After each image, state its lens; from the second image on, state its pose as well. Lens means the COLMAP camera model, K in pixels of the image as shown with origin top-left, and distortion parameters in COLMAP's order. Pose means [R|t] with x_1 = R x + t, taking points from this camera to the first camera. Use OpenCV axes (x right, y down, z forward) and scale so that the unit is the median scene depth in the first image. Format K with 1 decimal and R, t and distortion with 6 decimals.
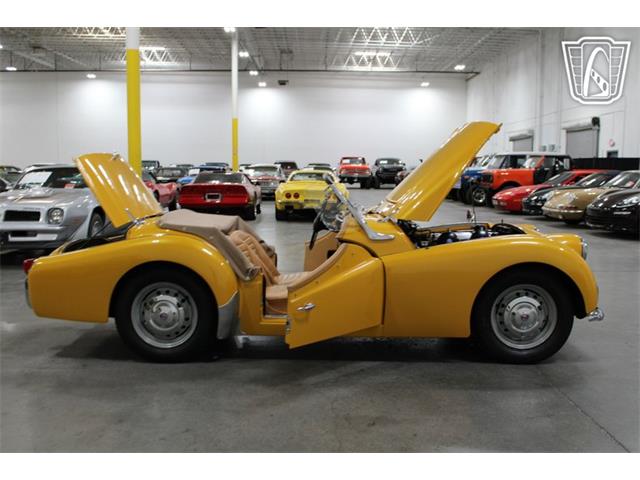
lens RADIAL K [[660.8, 0, 320.0], [0, 660.8, 240.0], [0, 0, 1]] dist [-0.125765, 0.149207]
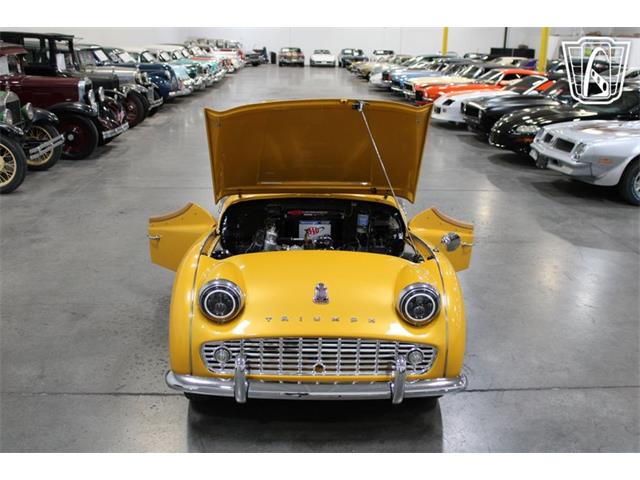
lens RADIAL K [[652.6, 0, 321.6], [0, 652.6, 242.2], [0, 0, 1]] dist [-0.121215, 0.138234]
pose [[0.041806, 0.289595, -0.956236, 0.296187], [-0.124903, 0.951079, 0.282572, -0.070834], [0.991288, 0.107624, 0.075932, 0.295844]]
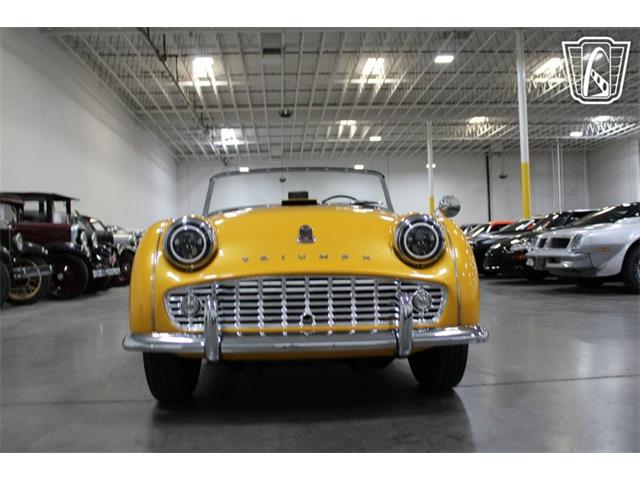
lens RADIAL K [[646.9, 0, 320.0], [0, 646.9, 240.0], [0, 0, 1]] dist [-0.129954, 0.156985]
pose [[0.048369, -0.022192, -0.998583, 0.281478], [-0.074331, 0.996901, -0.025755, 0.006137], [0.996060, 0.075471, 0.046570, 0.308352]]
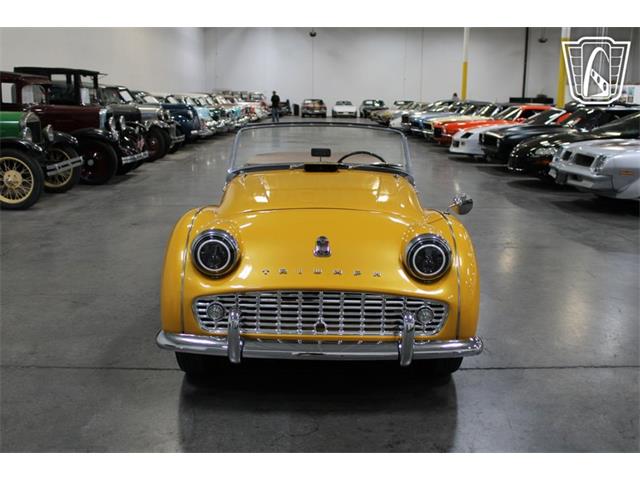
lens RADIAL K [[646.9, 0, 320.0], [0, 646.9, 240.0], [0, 0, 1]] dist [-0.129954, 0.156985]
pose [[0.004709, 0.206718, -0.978389, 0.290573], [-0.113892, 0.972144, 0.204851, -0.039165], [0.993482, 0.110466, 0.028121, 0.306389]]
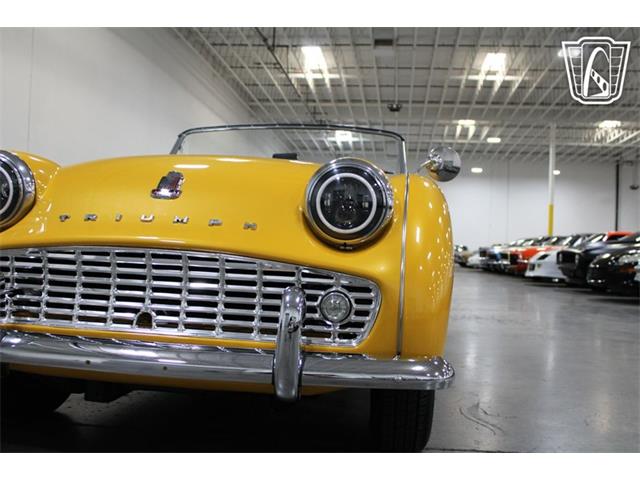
lens RADIAL K [[647.7, 0, 321.3], [0, 647.7, 242.9], [0, 0, 1]] dist [-0.124988, 0.140595]
pose [[-0.130471, -0.022521, -0.991196, 0.212450], [-0.137844, 0.990444, -0.004359, 0.006970], [0.981823, 0.136062, -0.132328, 0.352759]]
